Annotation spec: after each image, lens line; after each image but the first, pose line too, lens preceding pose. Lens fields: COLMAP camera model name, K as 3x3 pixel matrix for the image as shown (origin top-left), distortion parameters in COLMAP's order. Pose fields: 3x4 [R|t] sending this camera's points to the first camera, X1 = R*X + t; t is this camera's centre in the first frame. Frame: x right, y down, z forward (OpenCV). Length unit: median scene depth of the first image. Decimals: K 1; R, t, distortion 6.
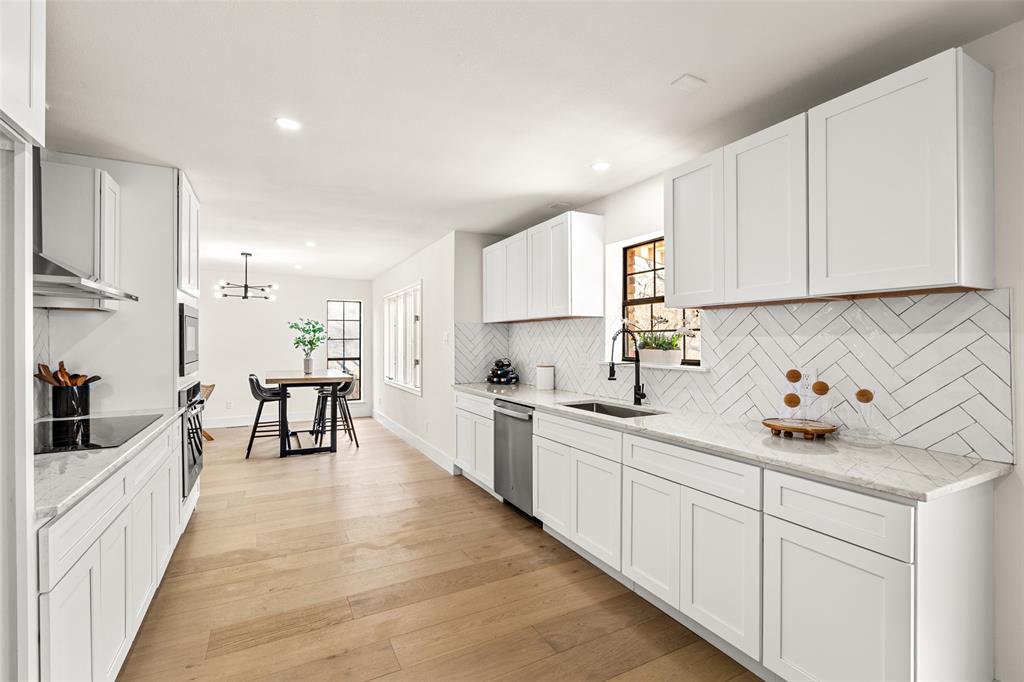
lens RADIAL K [[461.3, 0, 510.0], [0, 461.3, 344.1], [0, 0, 1]] dist [0.000192, 0.000452]
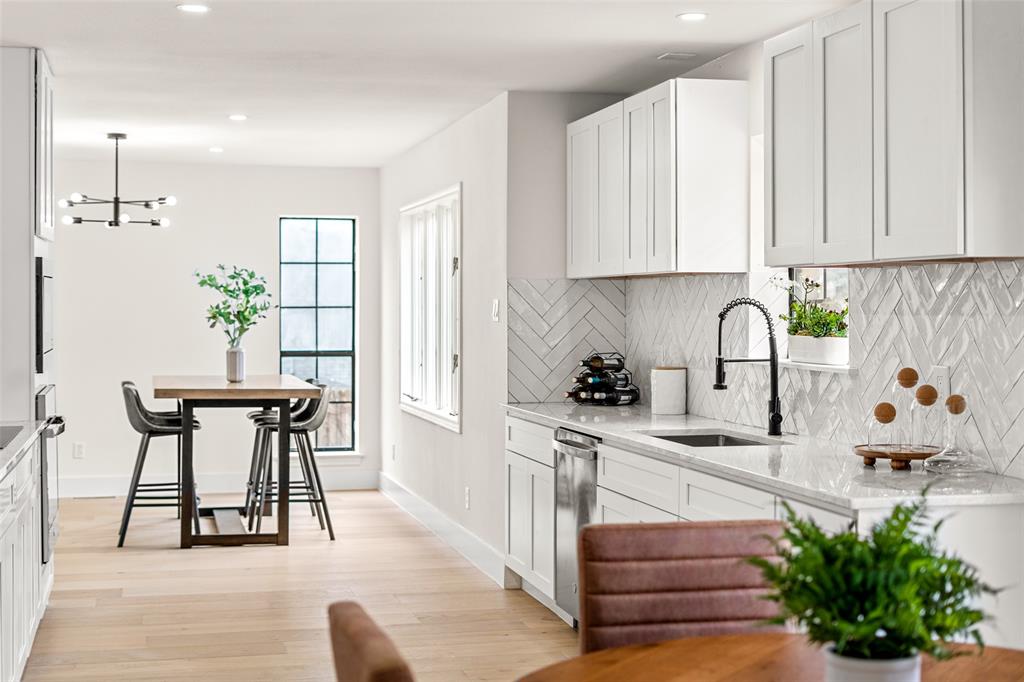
lens RADIAL K [[1496.0, 0, 512.0], [0, 1496.0, 341.0], [0, 0, 1]] dist [0.017236, -0.042014]
pose [[0.970926, 0.008143, -0.239242, 0.233798], [-0.004102, 0.999840, 0.017386, -0.006884], [0.239346, -0.015899, 0.970804, -0.479765]]
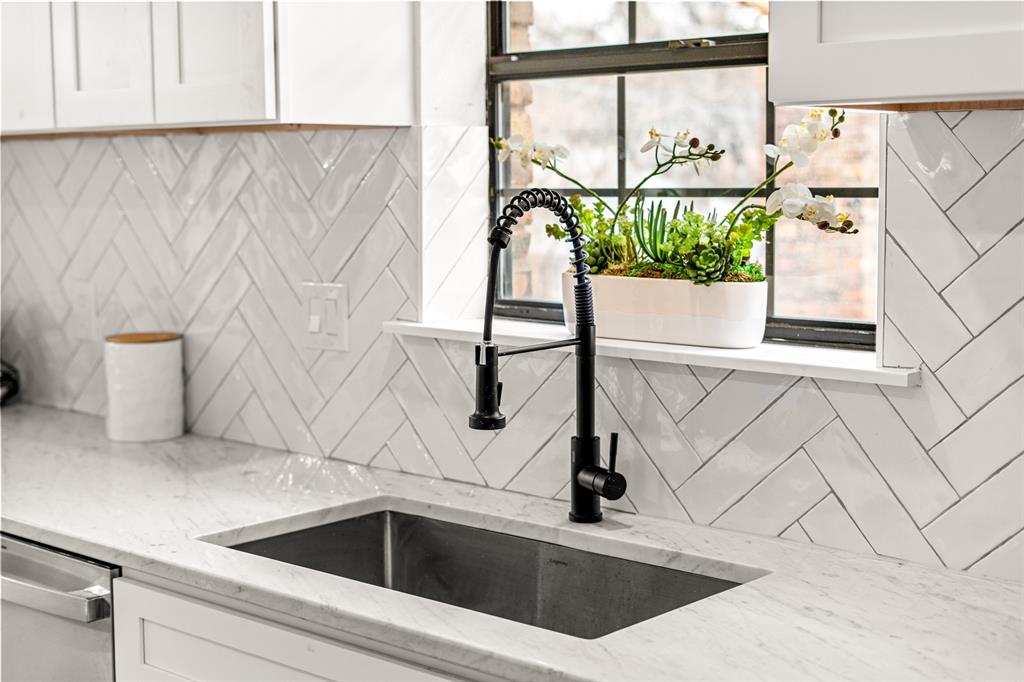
lens RADIAL K [[1457.8, 0, 538.9], [0, 1457.8, 341.3], [0, 0, 1]] dist [-0.028386, -0.052479]
pose [[0.929674, -0.041432, 0.366045, -0.004066], [0.003221, 0.994531, 0.104390, -0.019366], [-0.368369, -0.095870, 0.924723, 0.202431]]
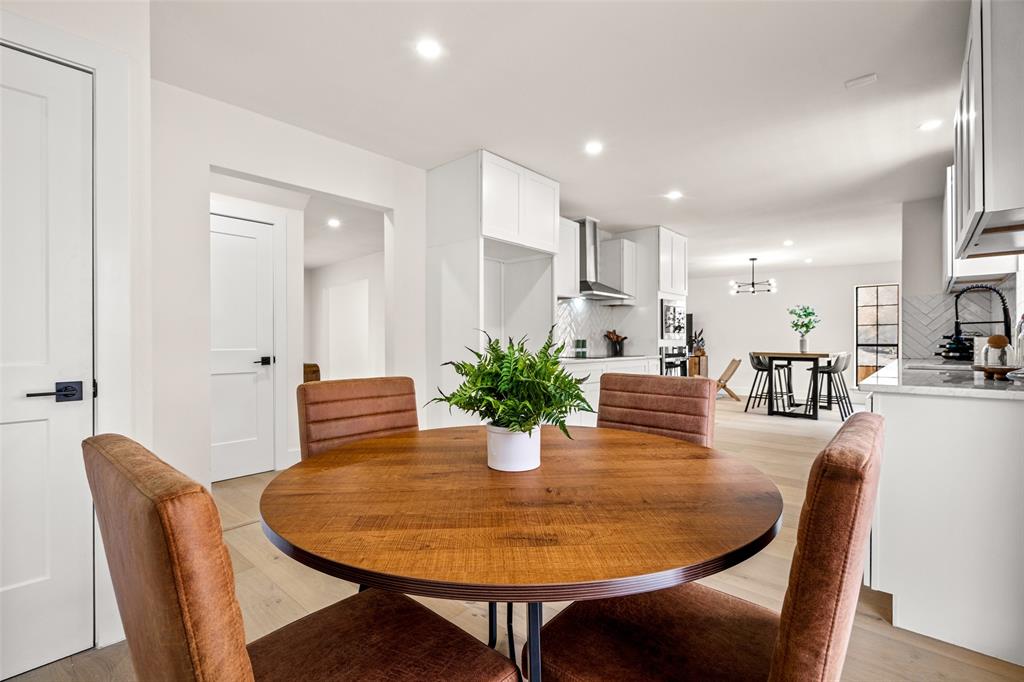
lens RADIAL K [[461.3, 0, 510.0], [0, 461.3, 344.1], [0, 0, 1]] dist [0.000192, 0.000452]
pose [[0.354032, 0.005615, -0.935216, 0.445826], [-0.006294, 0.999974, 0.003621, 0.050343], [0.935212, 0.004604, 0.354058, -0.116757]]
